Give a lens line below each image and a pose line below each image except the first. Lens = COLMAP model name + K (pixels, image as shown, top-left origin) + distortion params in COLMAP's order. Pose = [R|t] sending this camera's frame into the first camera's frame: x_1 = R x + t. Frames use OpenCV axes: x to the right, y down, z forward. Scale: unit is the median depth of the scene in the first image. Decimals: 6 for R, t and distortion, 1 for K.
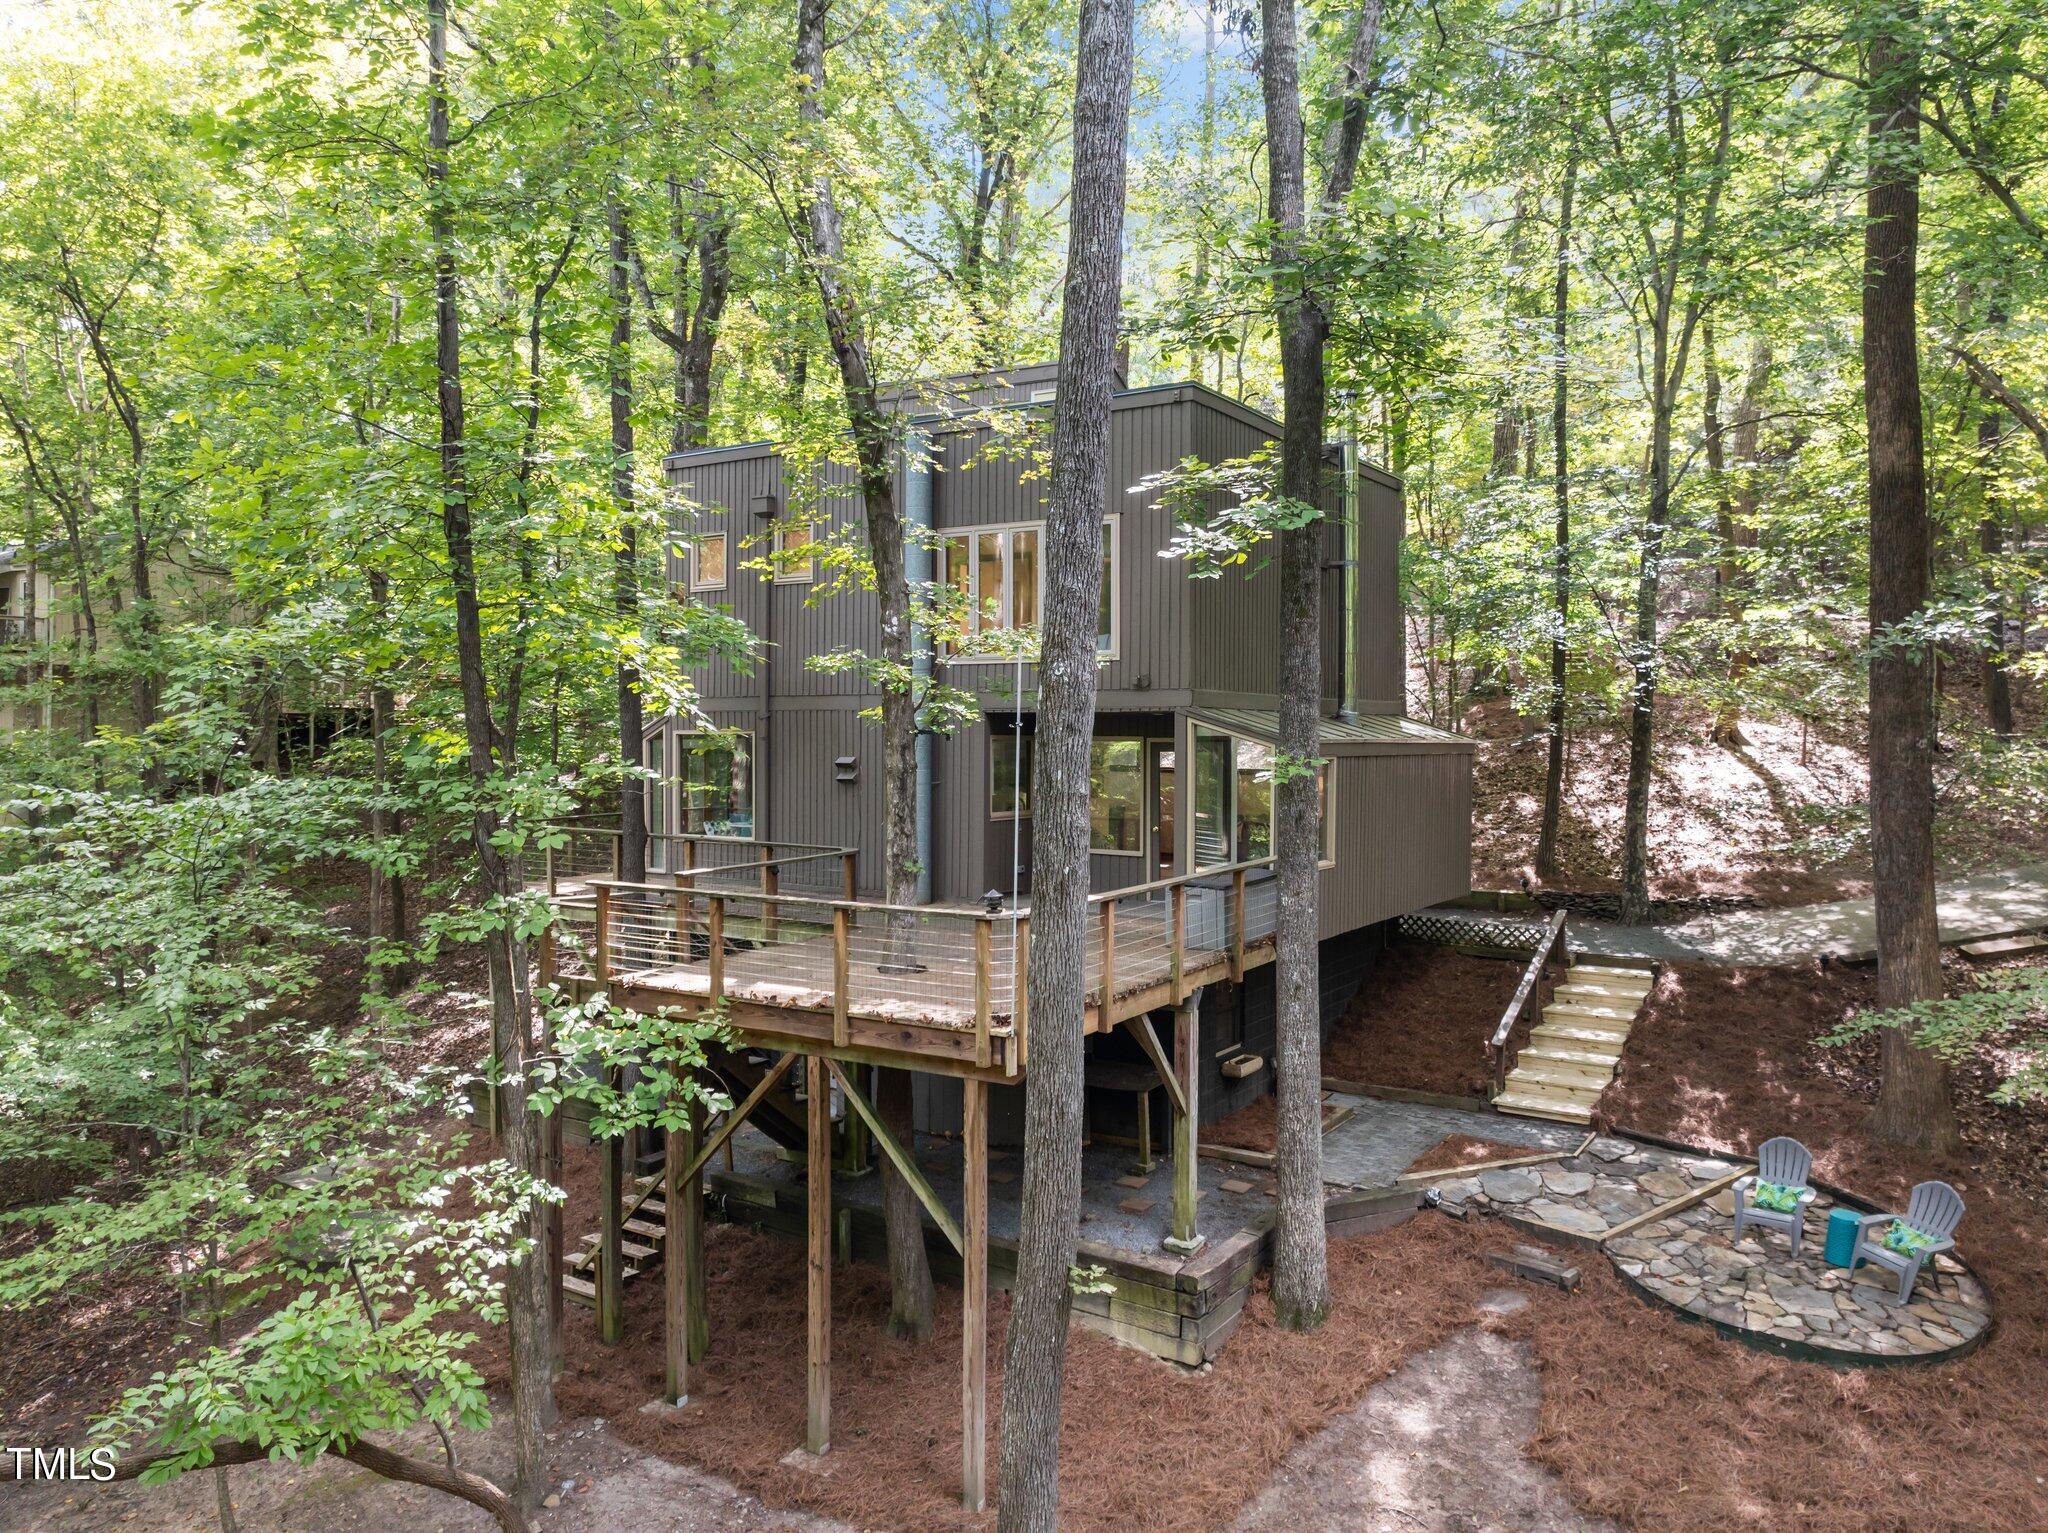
lens RADIAL K [[1433.5, 0, 1022.7], [0, 1433.5, 755.5], [0, 0, 1]] dist [-0.037431, 0.012002]
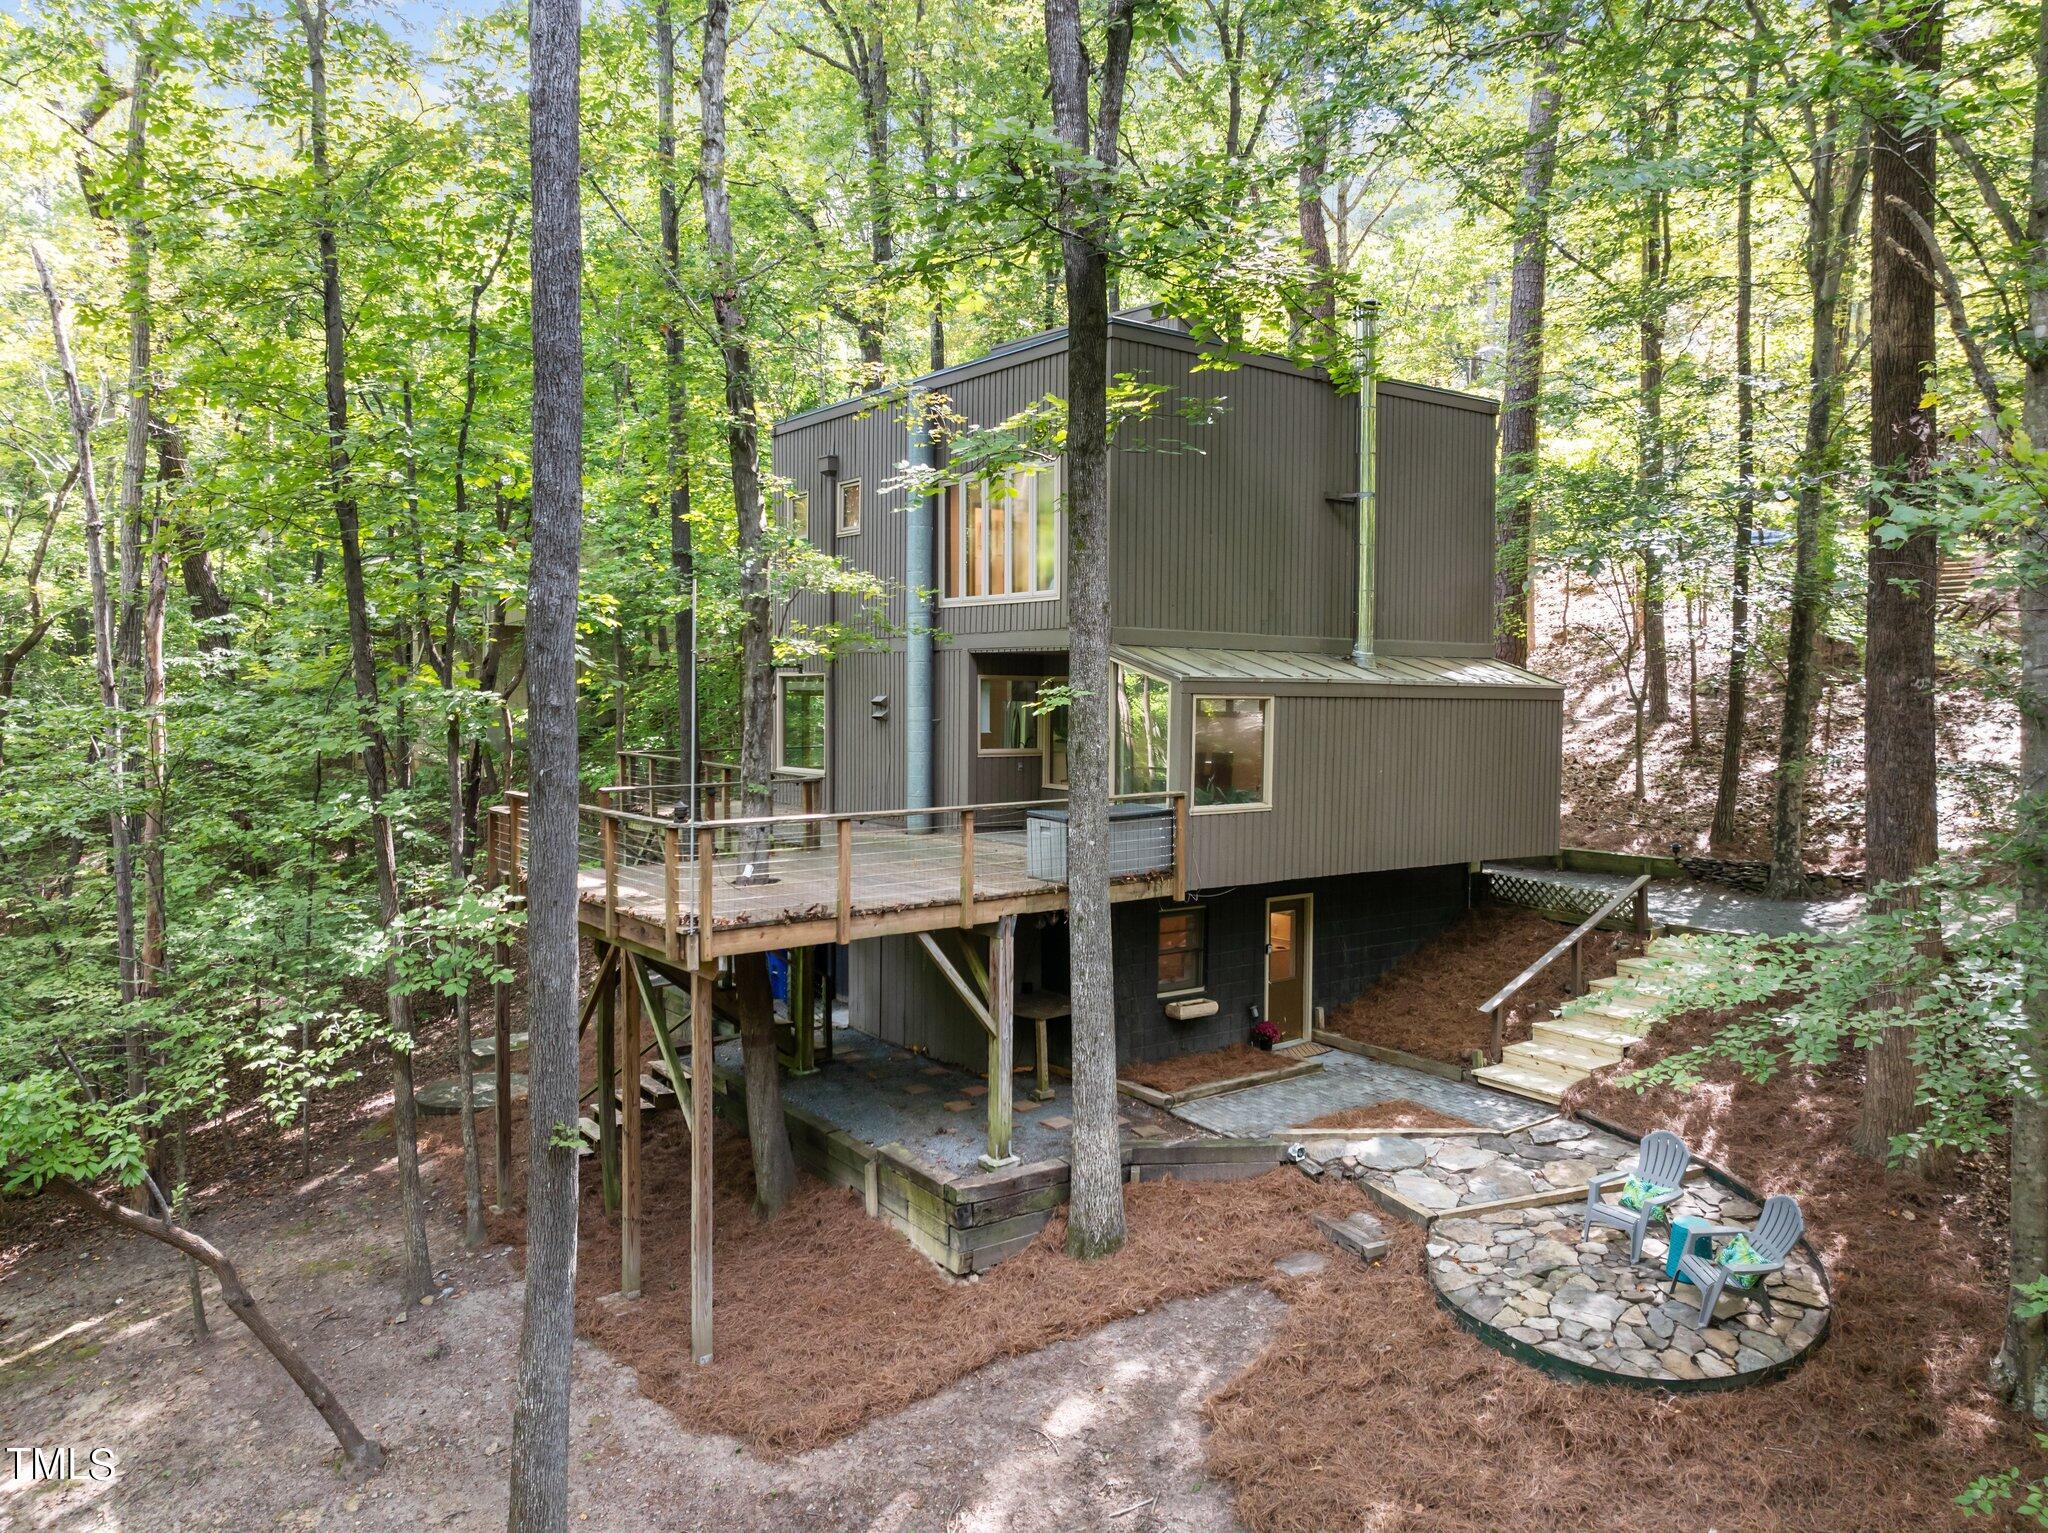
lens RADIAL K [[1426.9, 0, 1027.4], [0, 1426.9, 744.3], [0, 0, 1]] dist [-0.023542, -0.013005]
pose [[0.936237, 0.018560, -0.350880, 0.500868], [-0.011646, 0.999694, 0.021803, 0.018171], [0.351177, -0.016327, 0.936167, 0.051366]]
